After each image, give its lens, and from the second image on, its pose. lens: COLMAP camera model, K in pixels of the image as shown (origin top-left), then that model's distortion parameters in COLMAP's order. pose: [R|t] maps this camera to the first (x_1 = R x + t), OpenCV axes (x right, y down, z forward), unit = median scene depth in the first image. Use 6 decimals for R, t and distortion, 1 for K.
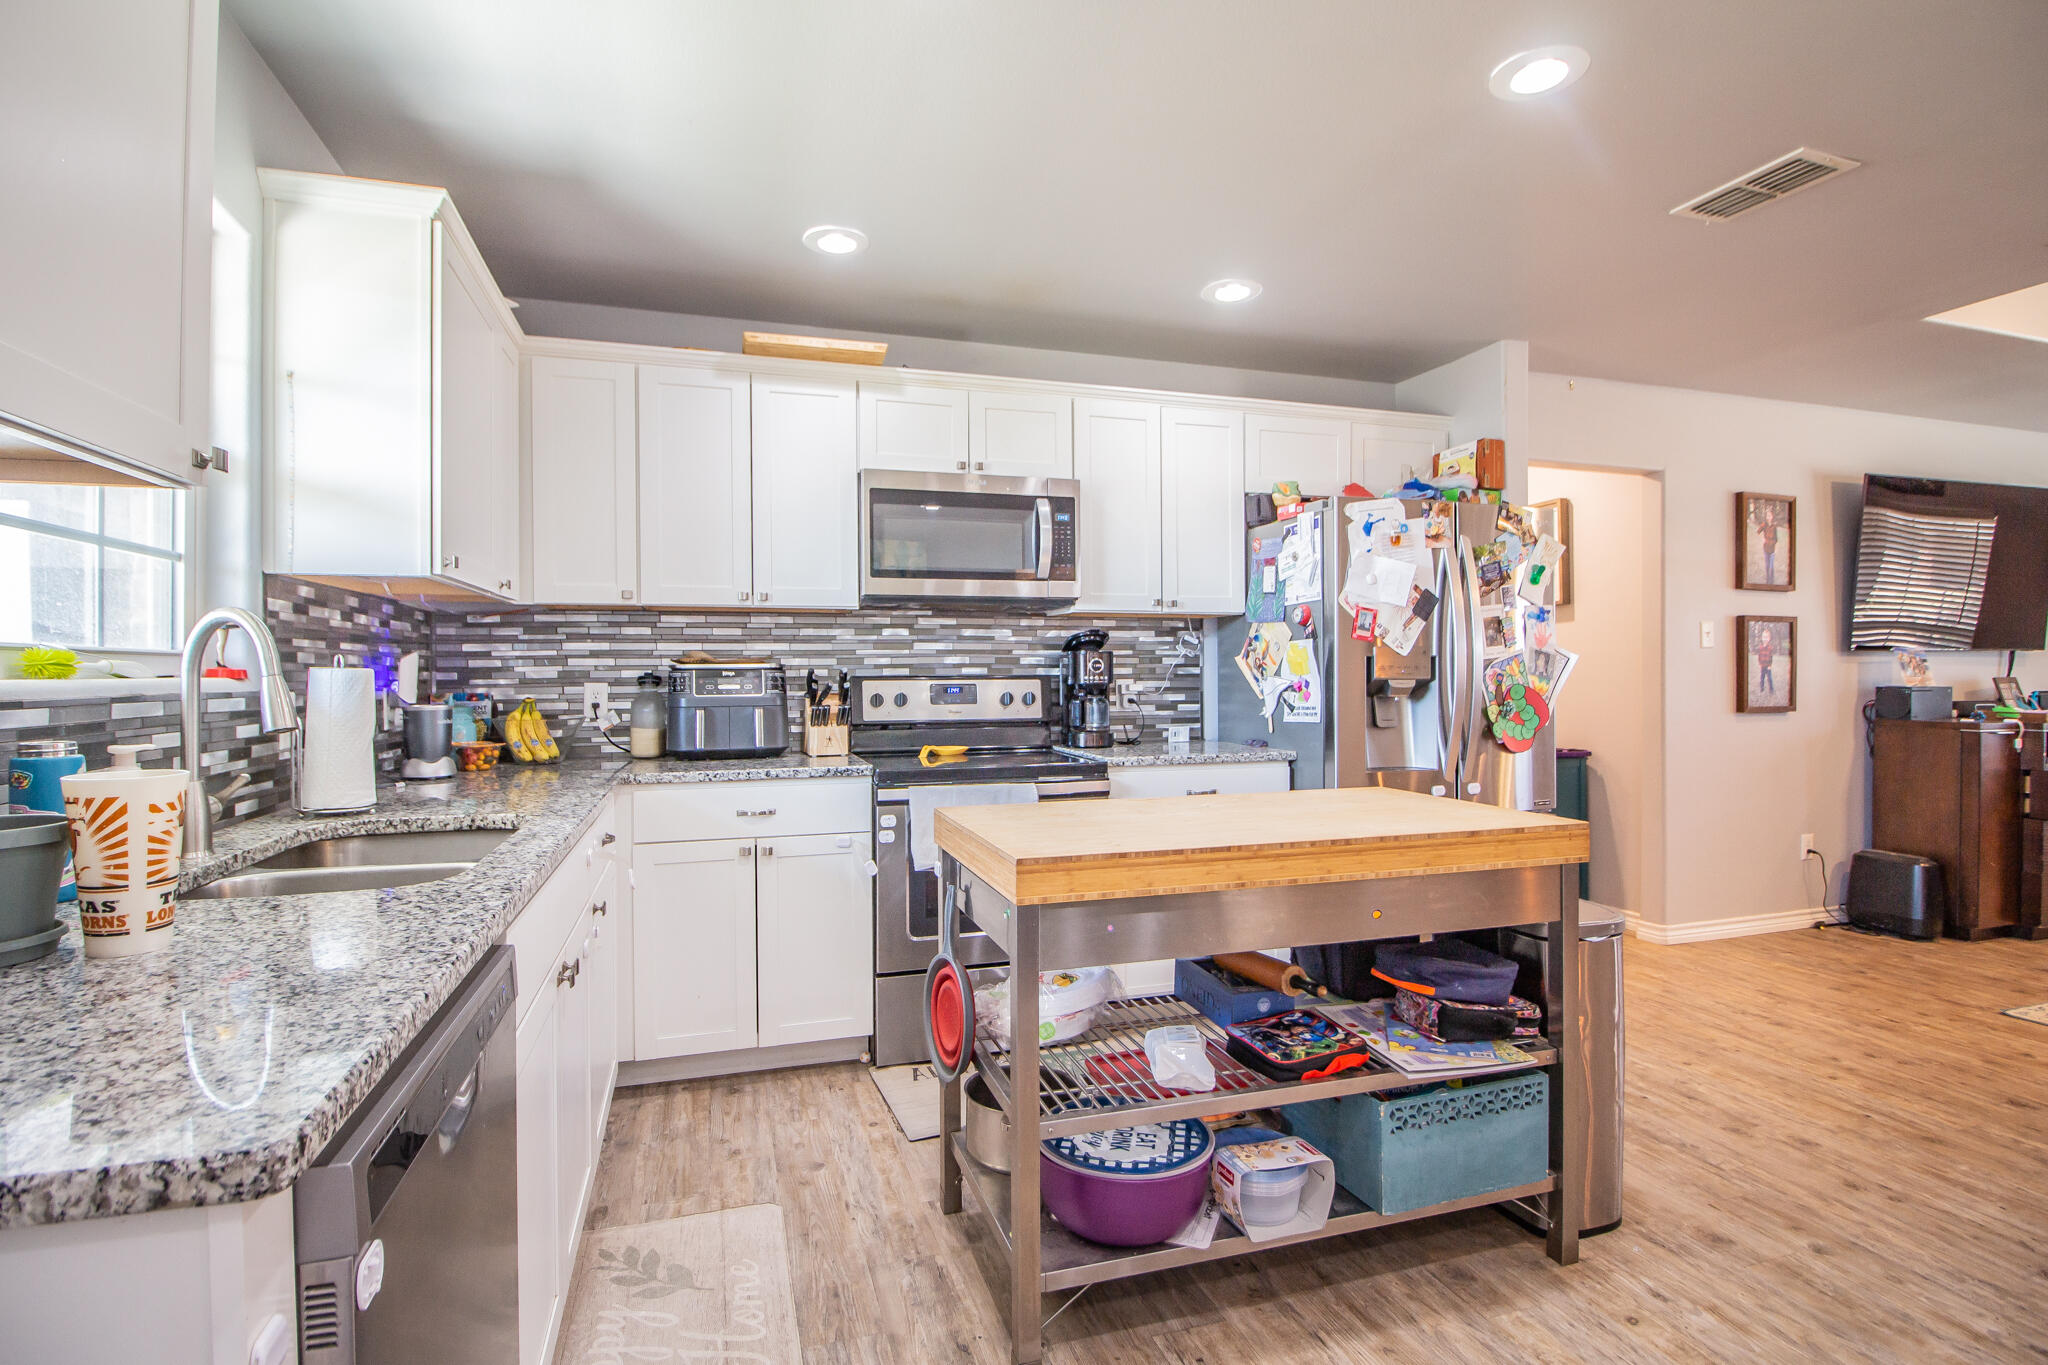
lens RADIAL K [[978.2, 0, 1024.0], [0, 978.2, 682.5], [0, 0, 1]] dist [-0.000062, 0.000048]
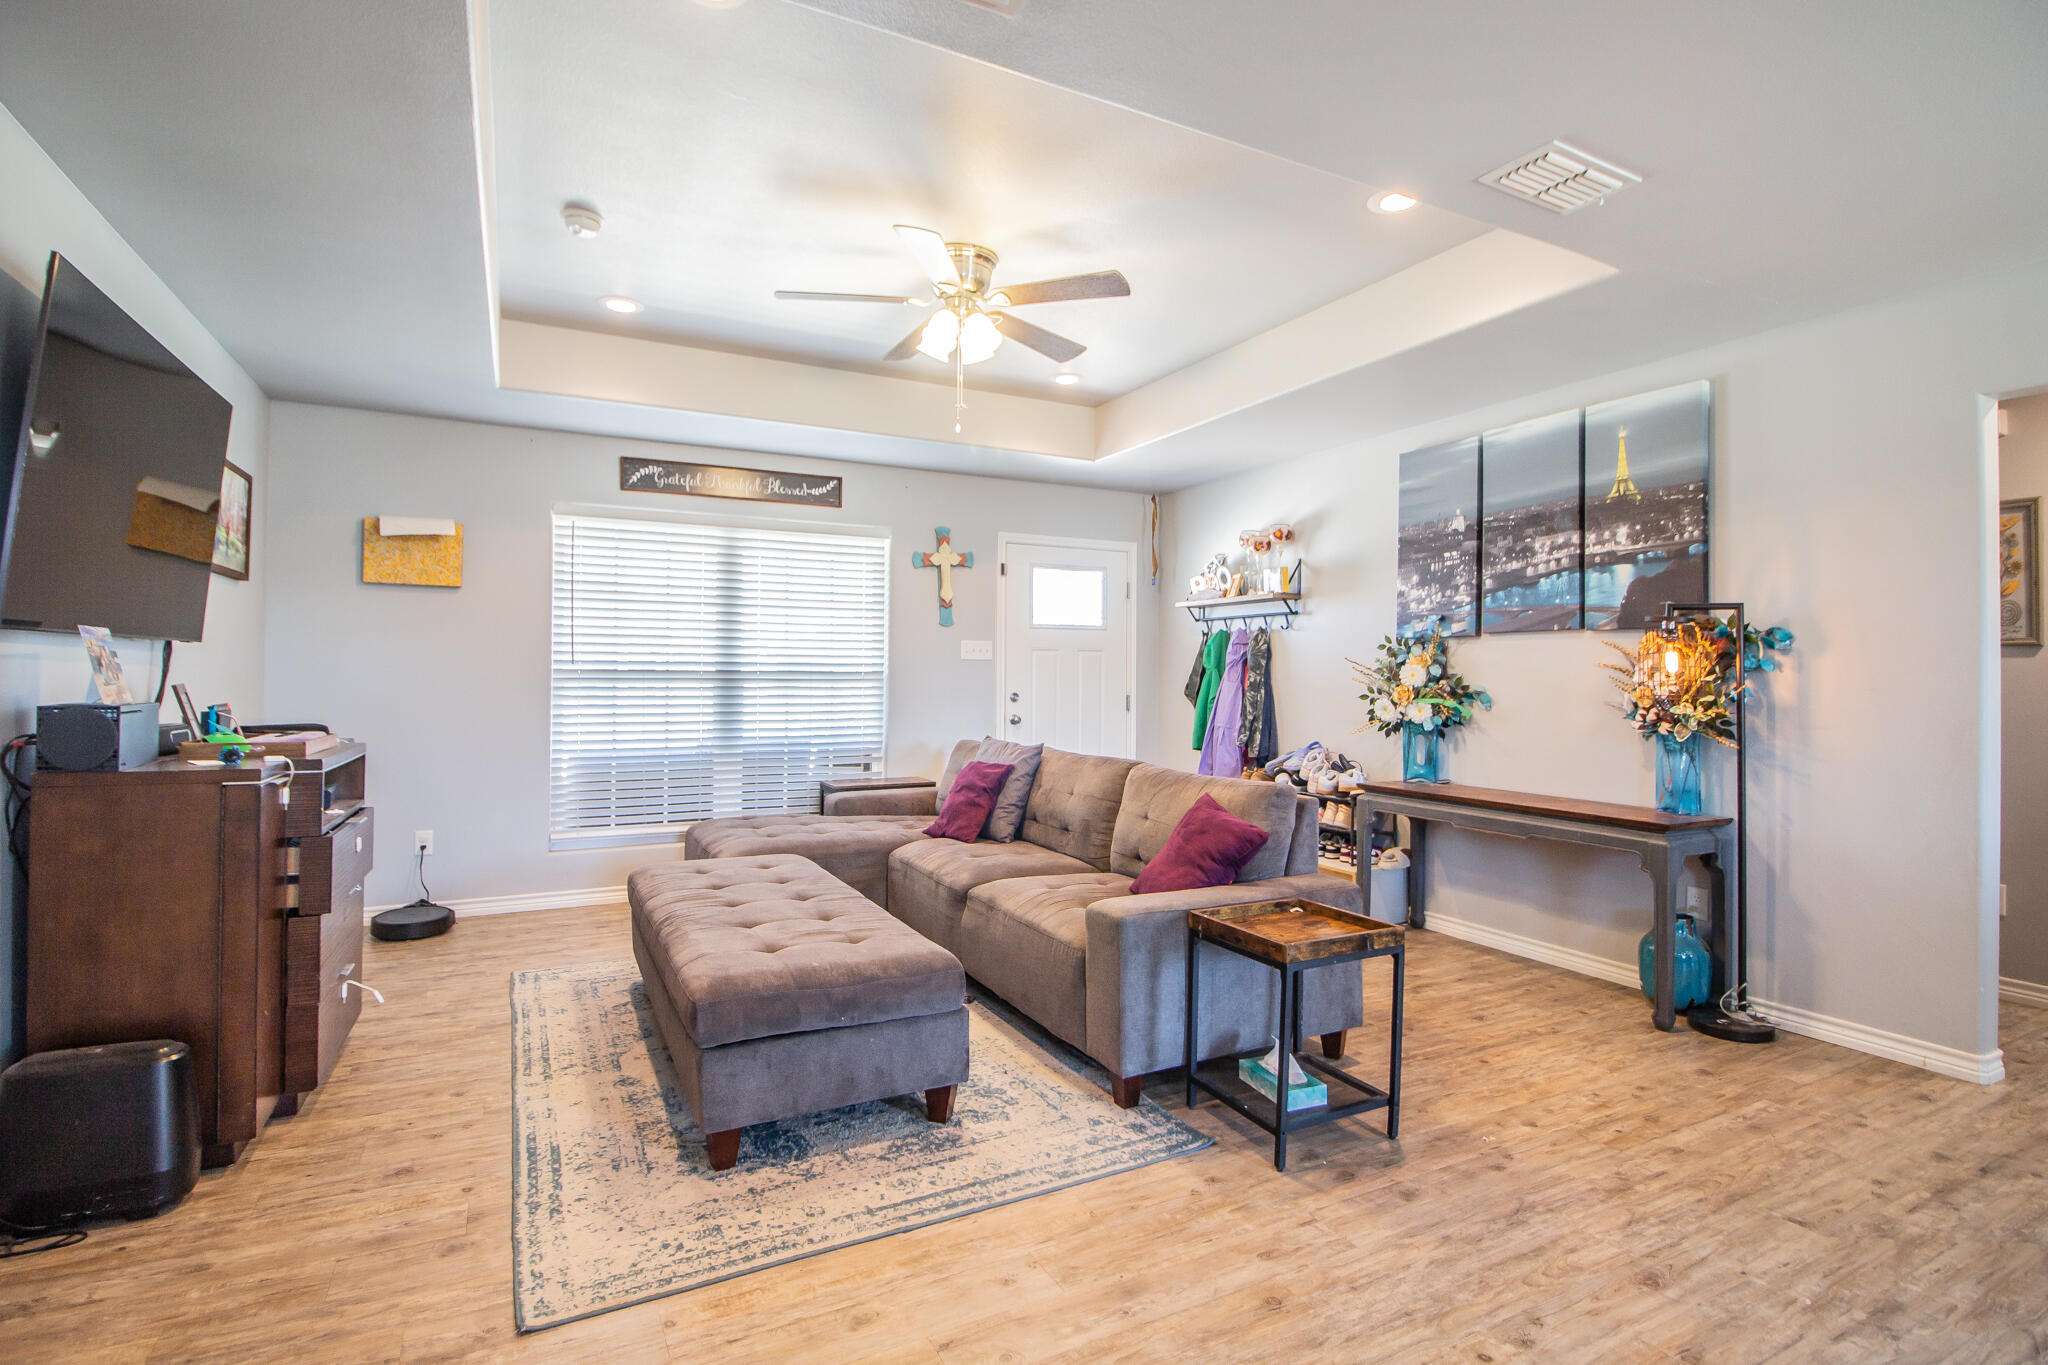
lens RADIAL K [[978.2, 0, 1024.0], [0, 978.2, 682.5], [0, 0, 1]] dist [-0.000062, 0.000048]
pose [[-0.168158, 0.000523, 0.985760, 0.336040], [0.005019, 0.999987, 0.000325, -0.004394], [-0.985747, 0.005002, -0.168159, 0.625415]]
